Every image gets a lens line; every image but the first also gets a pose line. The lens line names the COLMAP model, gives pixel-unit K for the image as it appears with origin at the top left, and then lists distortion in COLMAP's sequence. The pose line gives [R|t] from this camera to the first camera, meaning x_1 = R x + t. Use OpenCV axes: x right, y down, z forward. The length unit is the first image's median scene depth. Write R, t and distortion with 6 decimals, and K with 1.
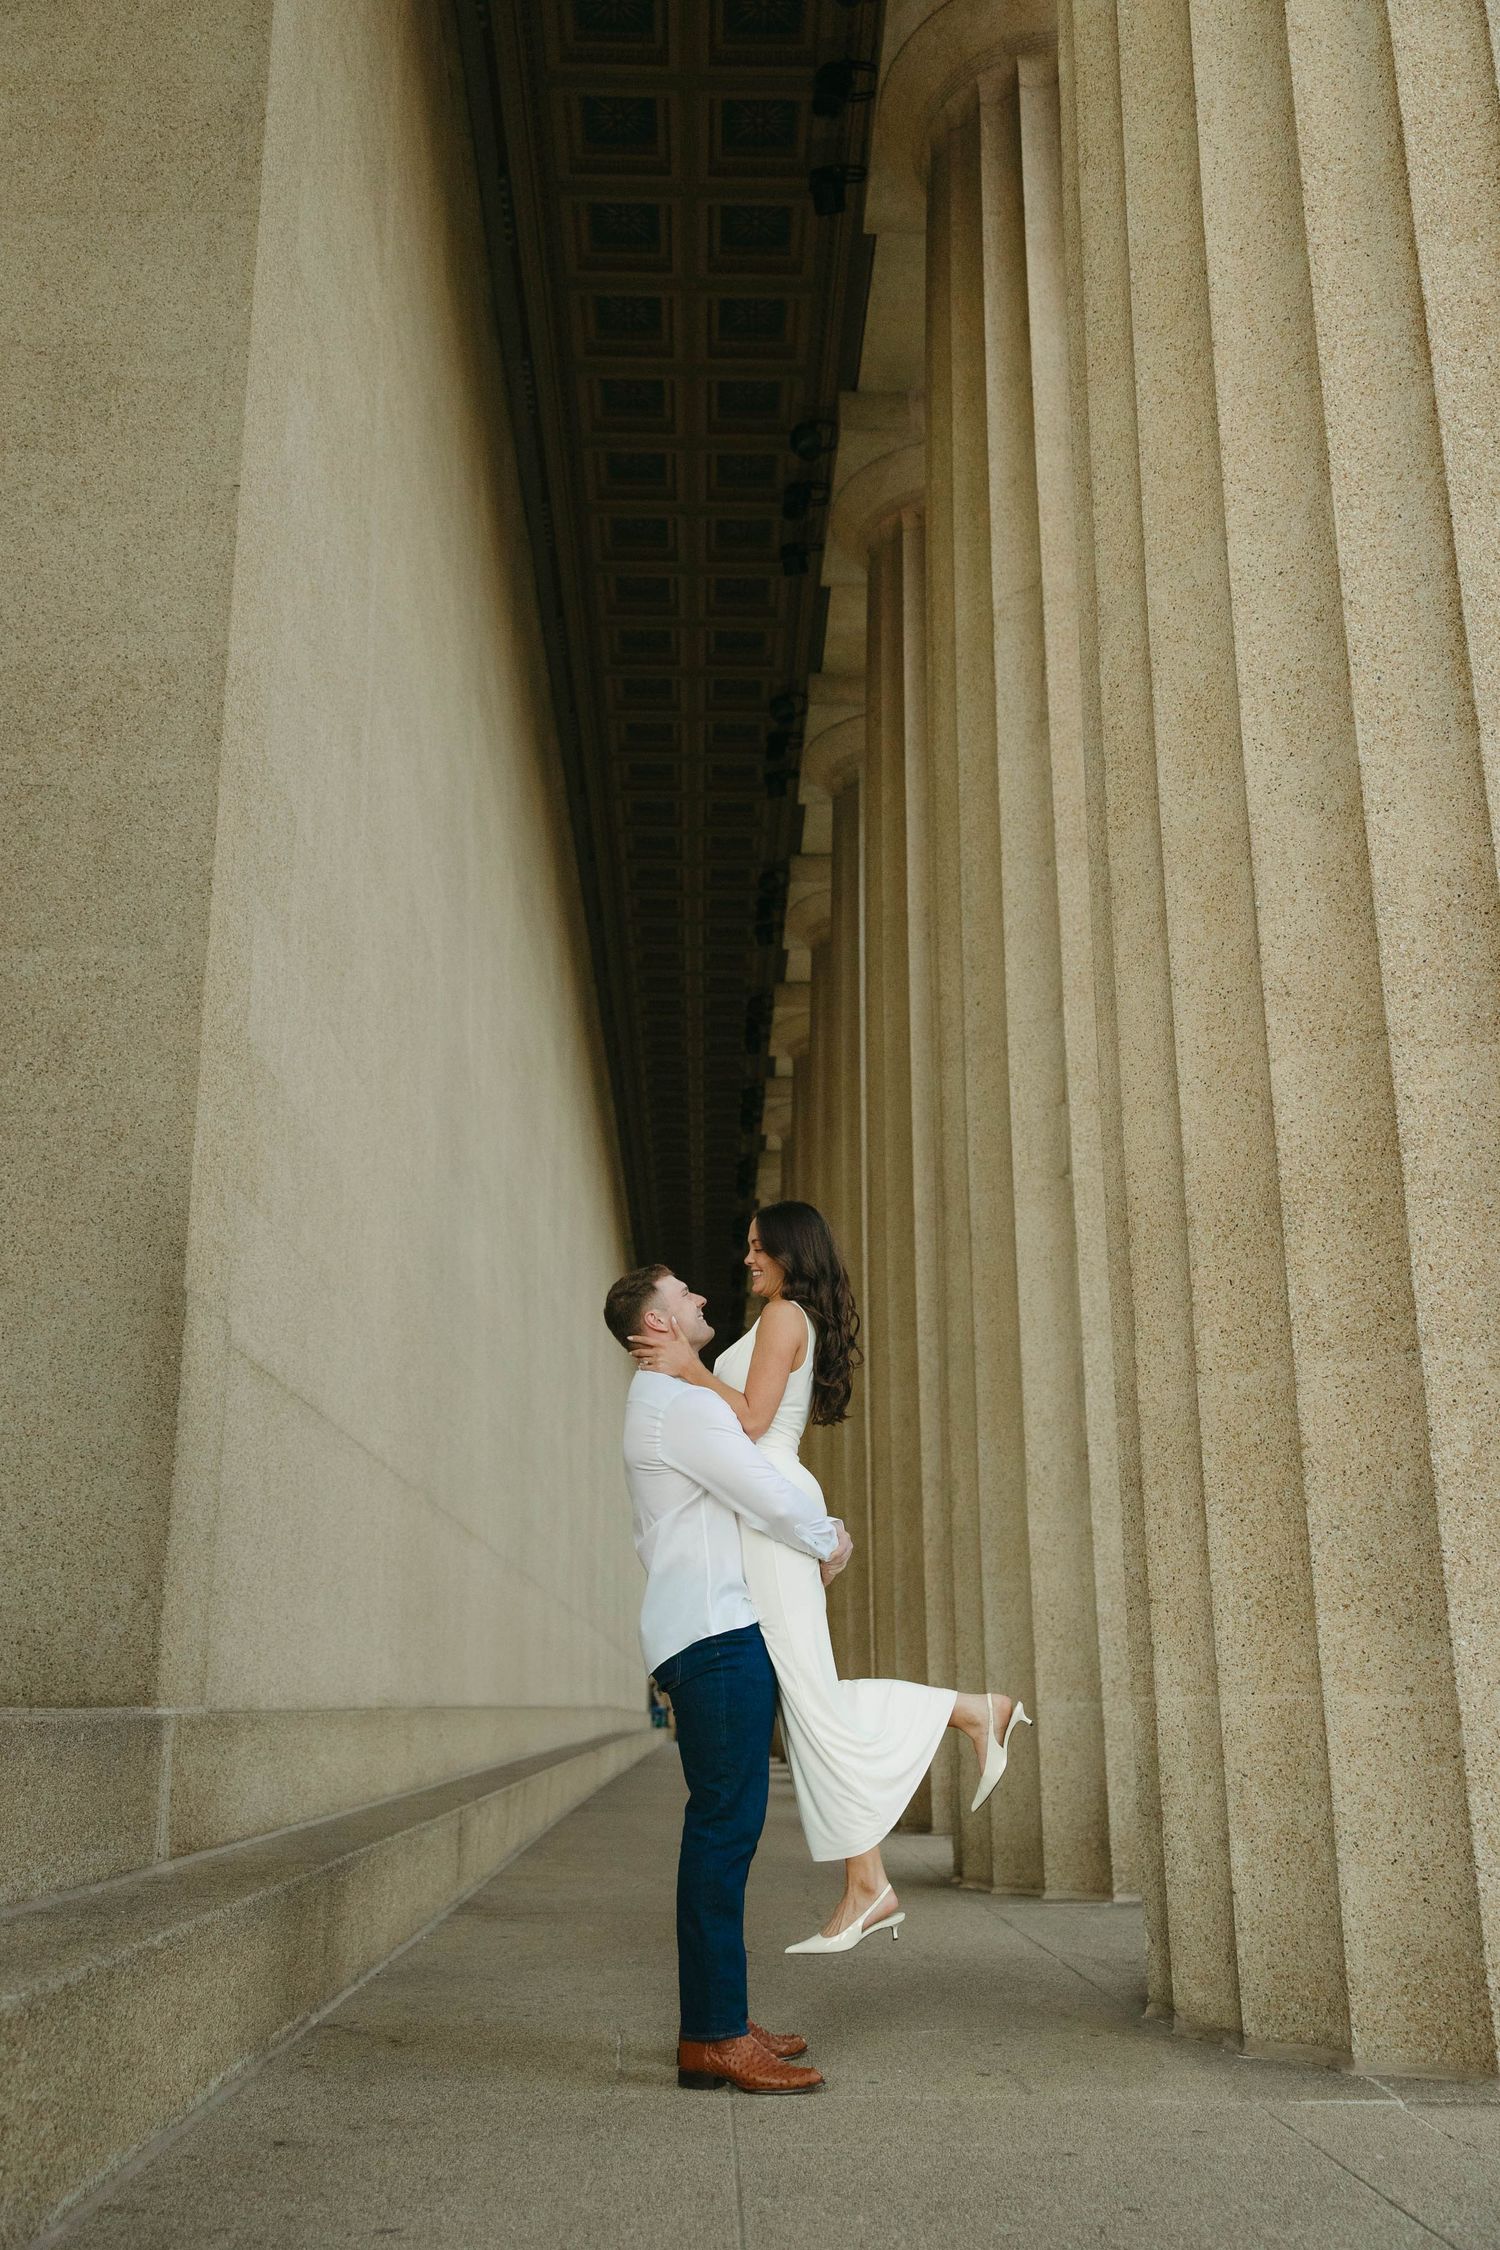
lens RADIAL K [[2009.5, 0, 741.1], [0, 2009.5, 1122.6], [0, 0, 1]] dist [0.009306, 0.005522]
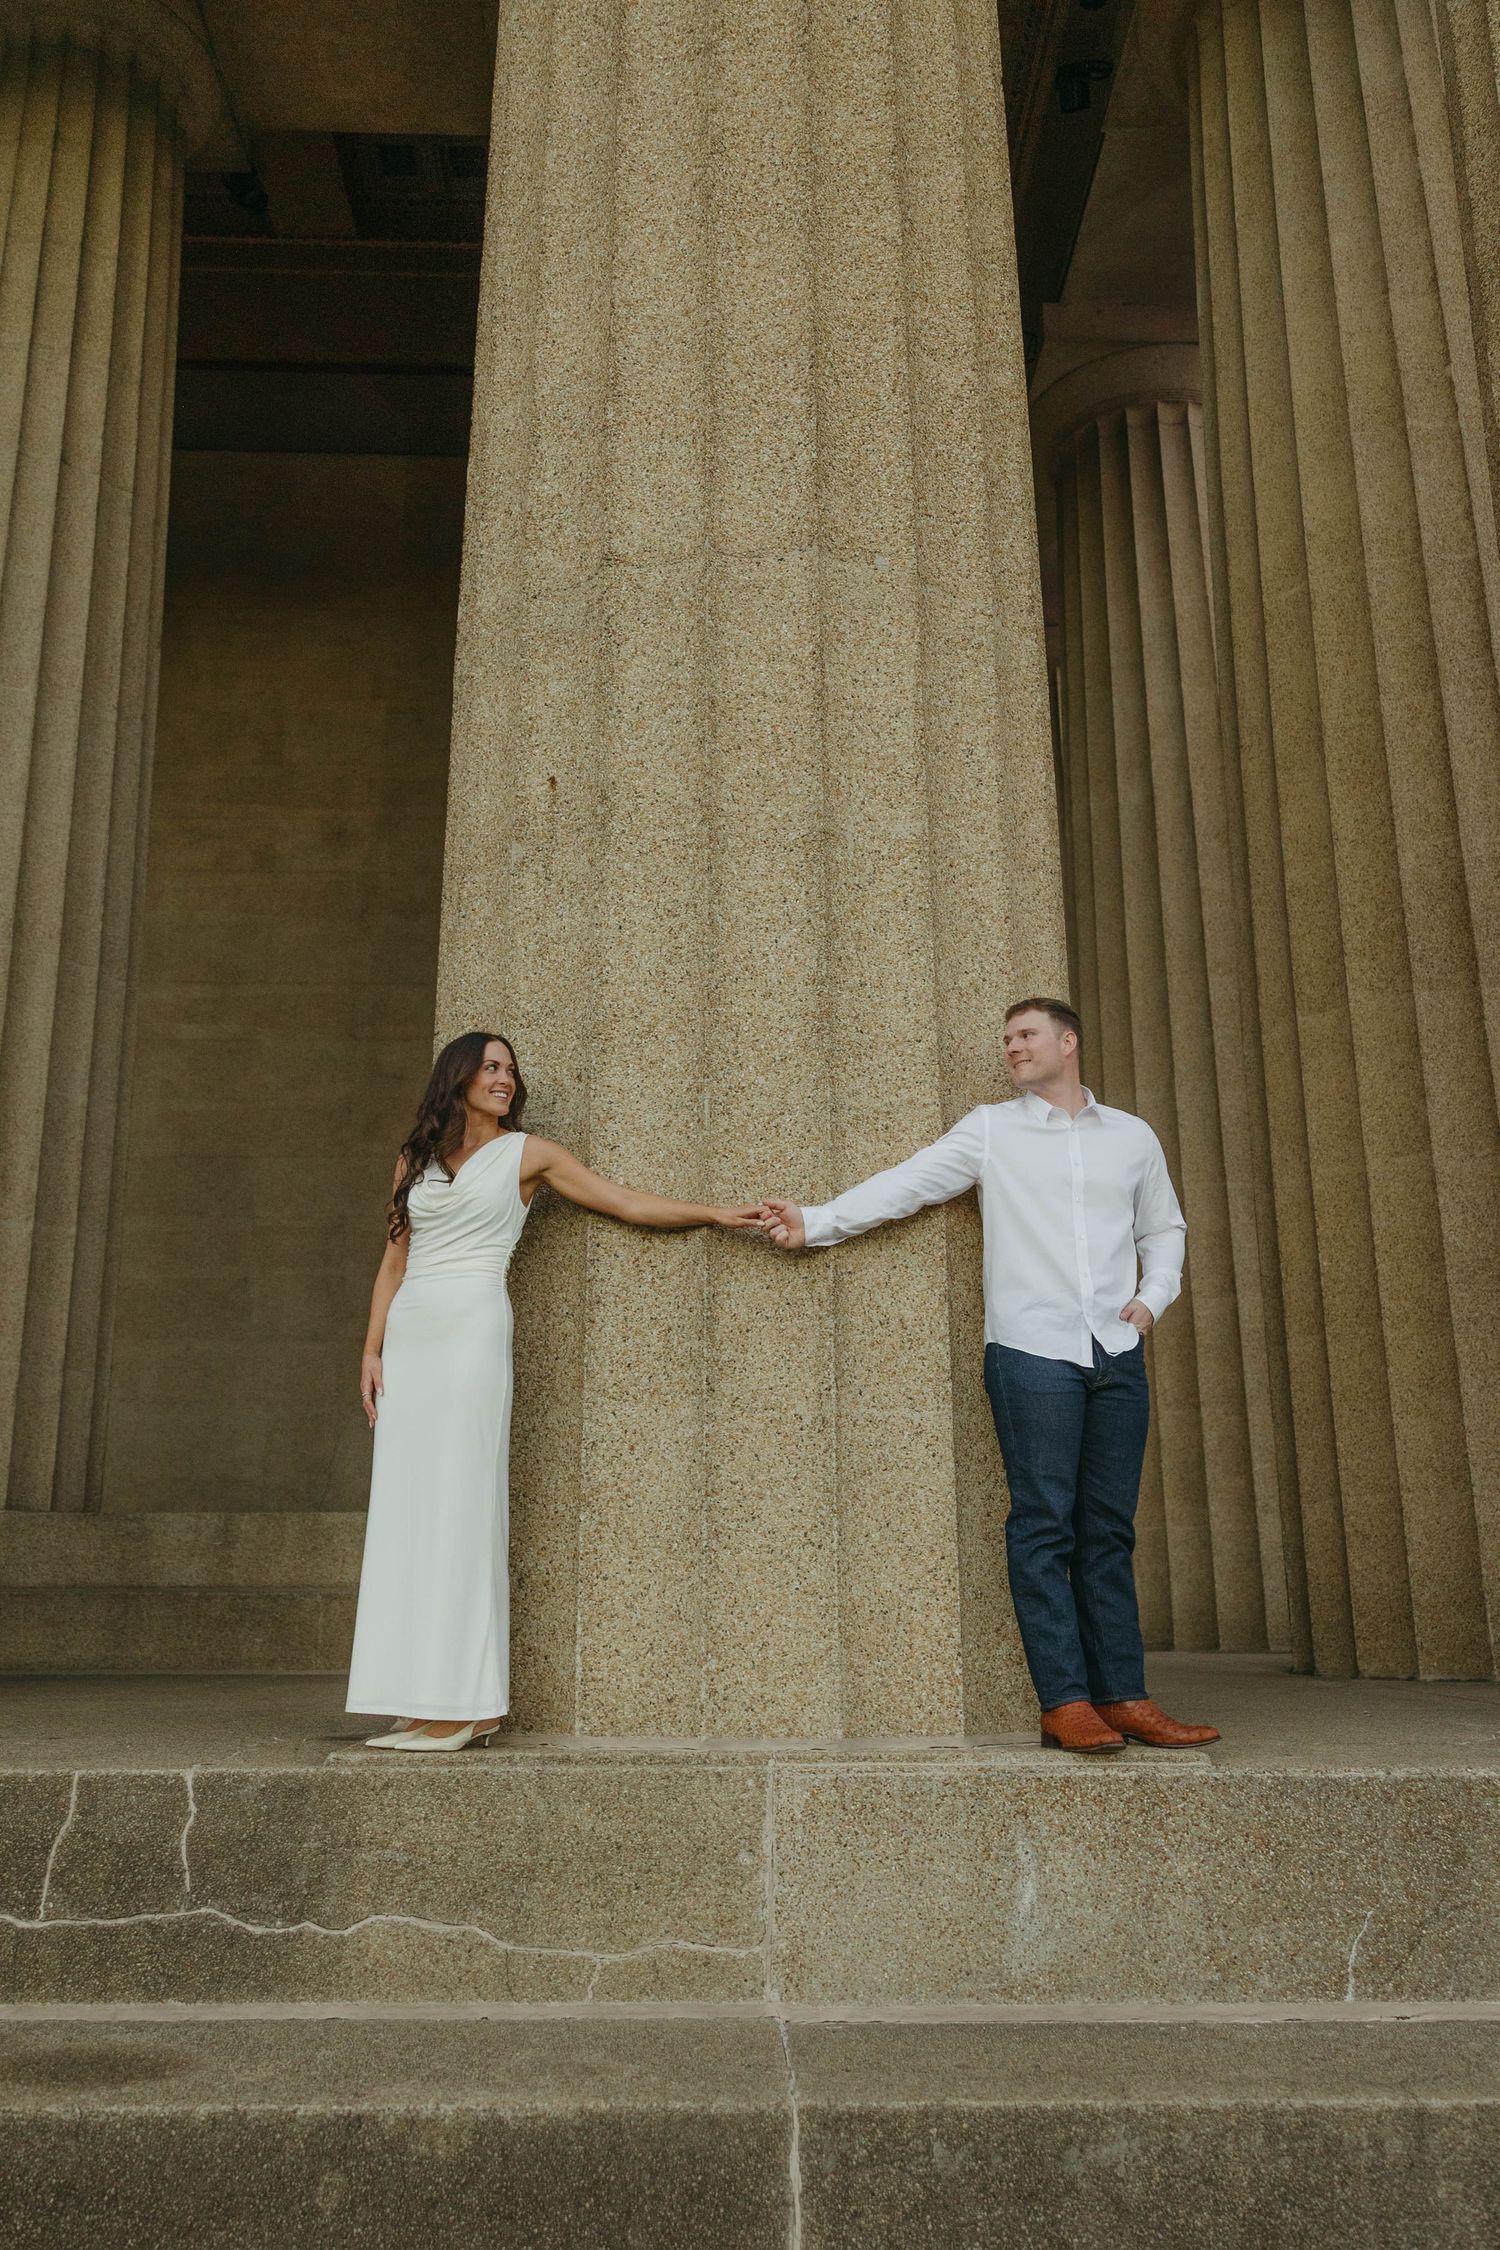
lens RADIAL K [[1817.1, 0, 739.3], [0, 1817.1, 1124.0], [0, 0, 1]] dist [0.013136, 0.002155]
pose [[0.999964, -0.004788, 0.006963, -0.181138], [0.004611, 0.999671, 0.025245, -0.193512], [-0.007081, -0.025212, 0.999657, -0.849070]]
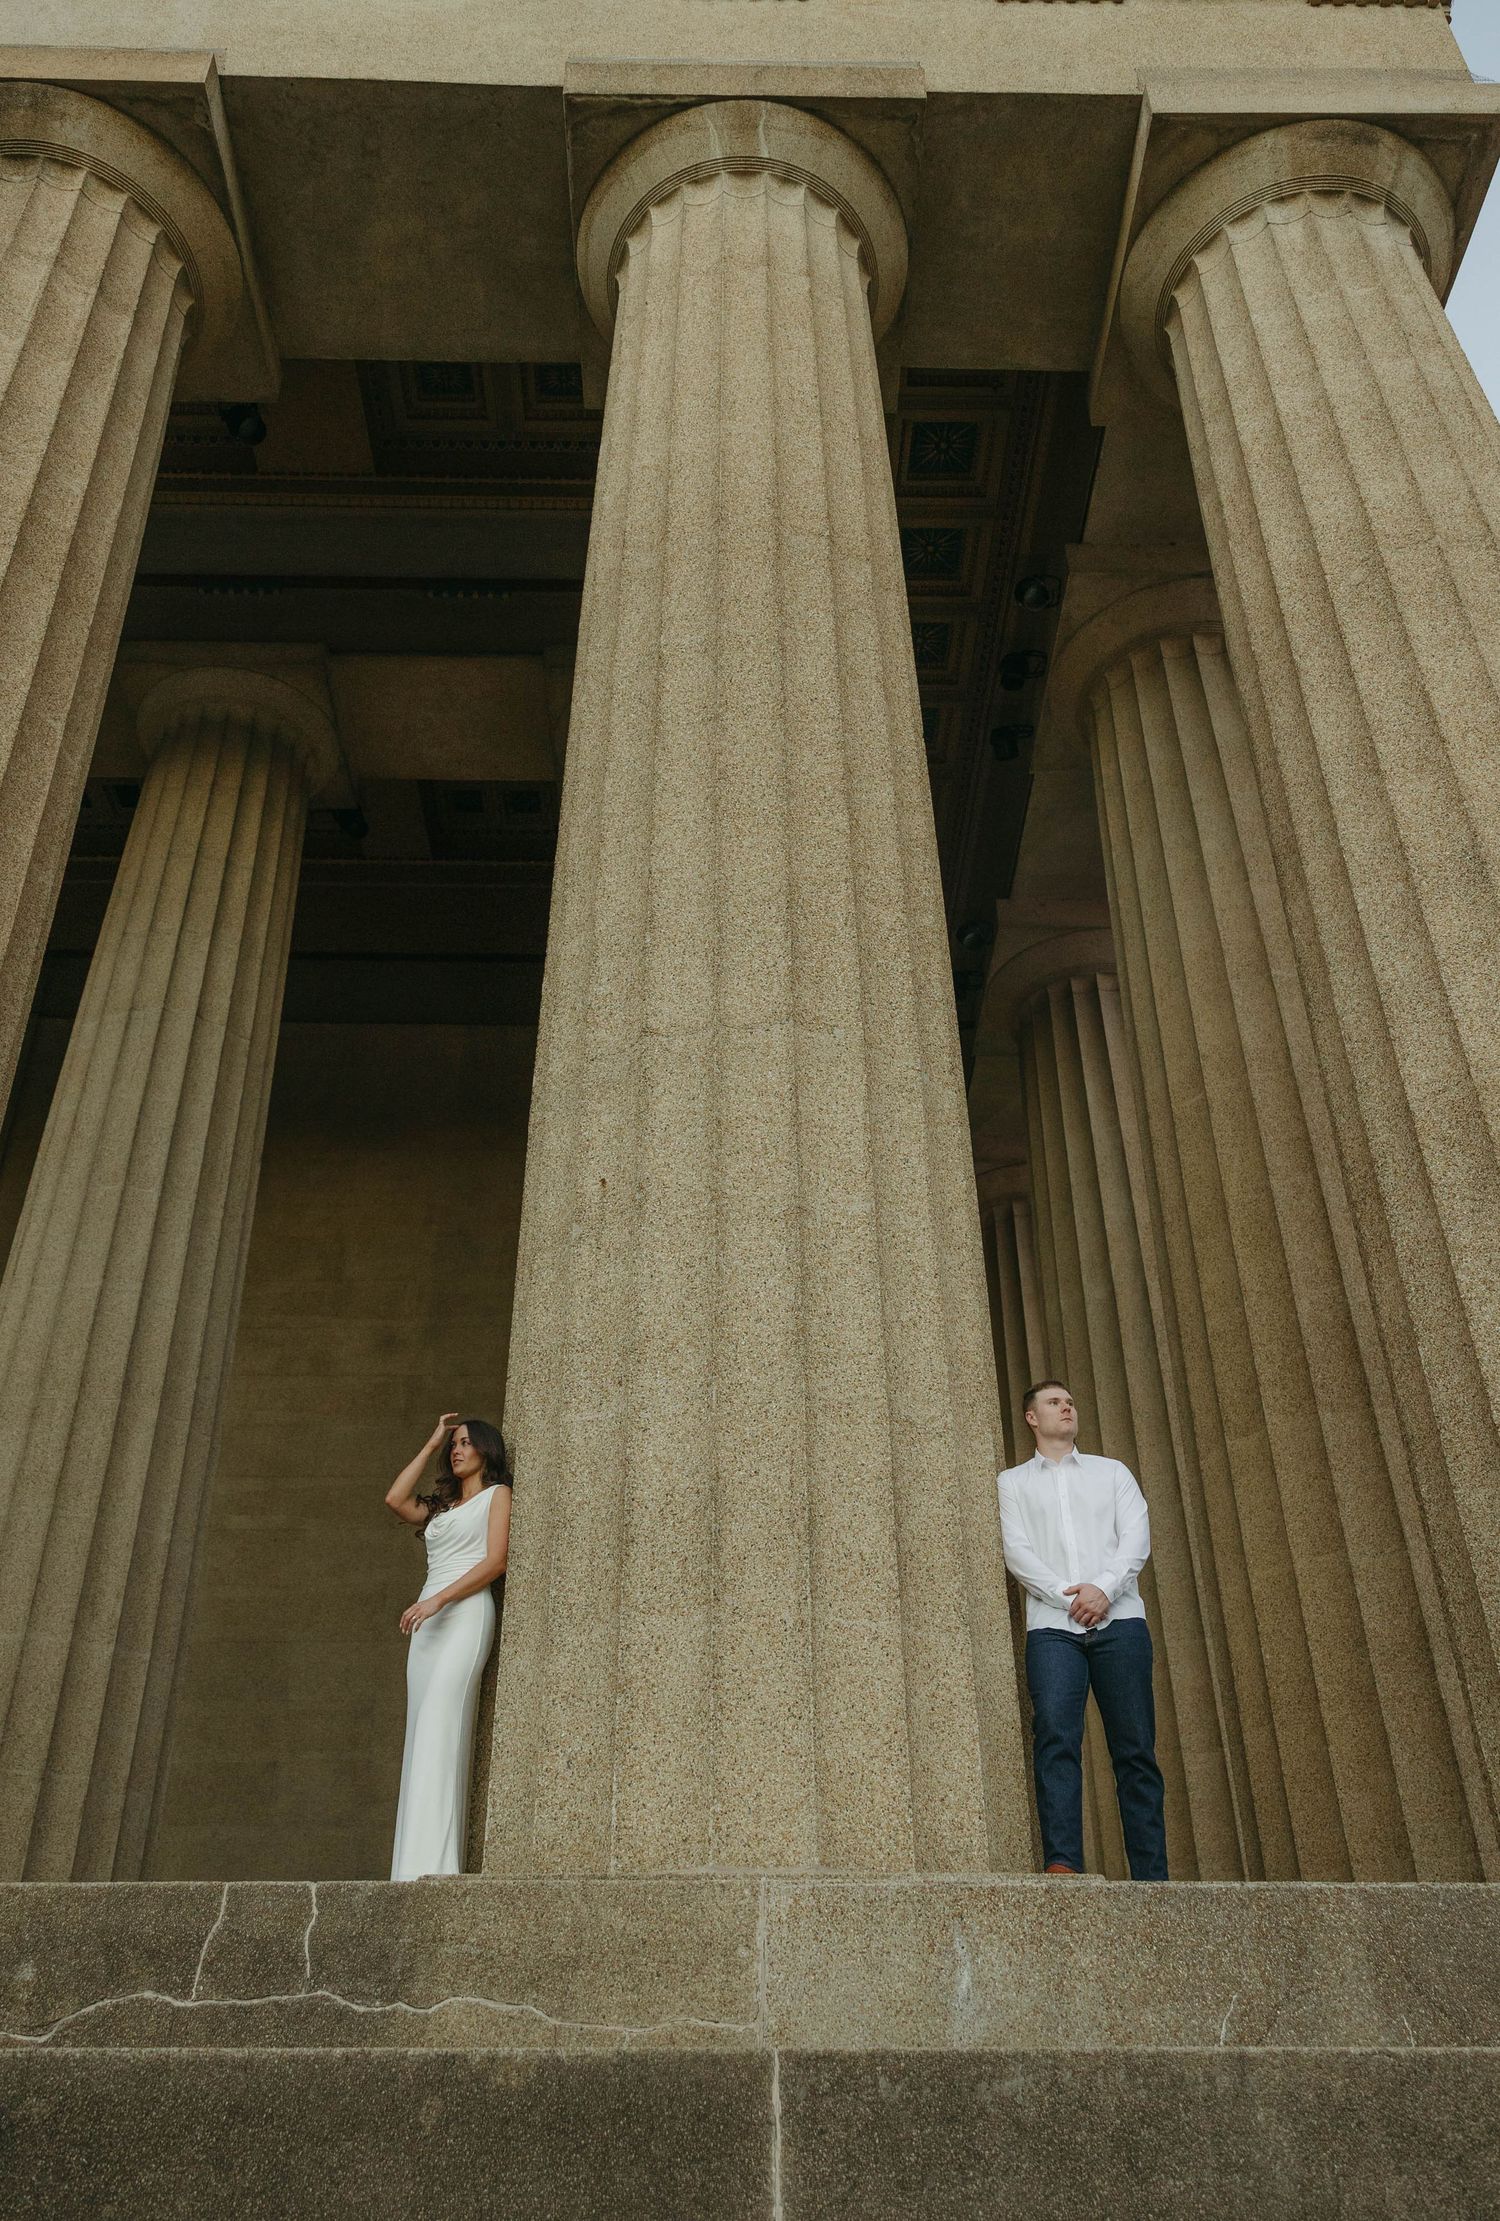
lens RADIAL K [[1838.3, 0, 750.2], [0, 1838.3, 1080.9], [0, 0, 1]] dist [0.016026, 0.009879]
pose [[0.999937, -0.009937, 0.005184, -0.175353], [0.011052, 0.951067, -0.308786, -0.081952], [-0.001862, 0.308824, 0.951117, -1.045740]]
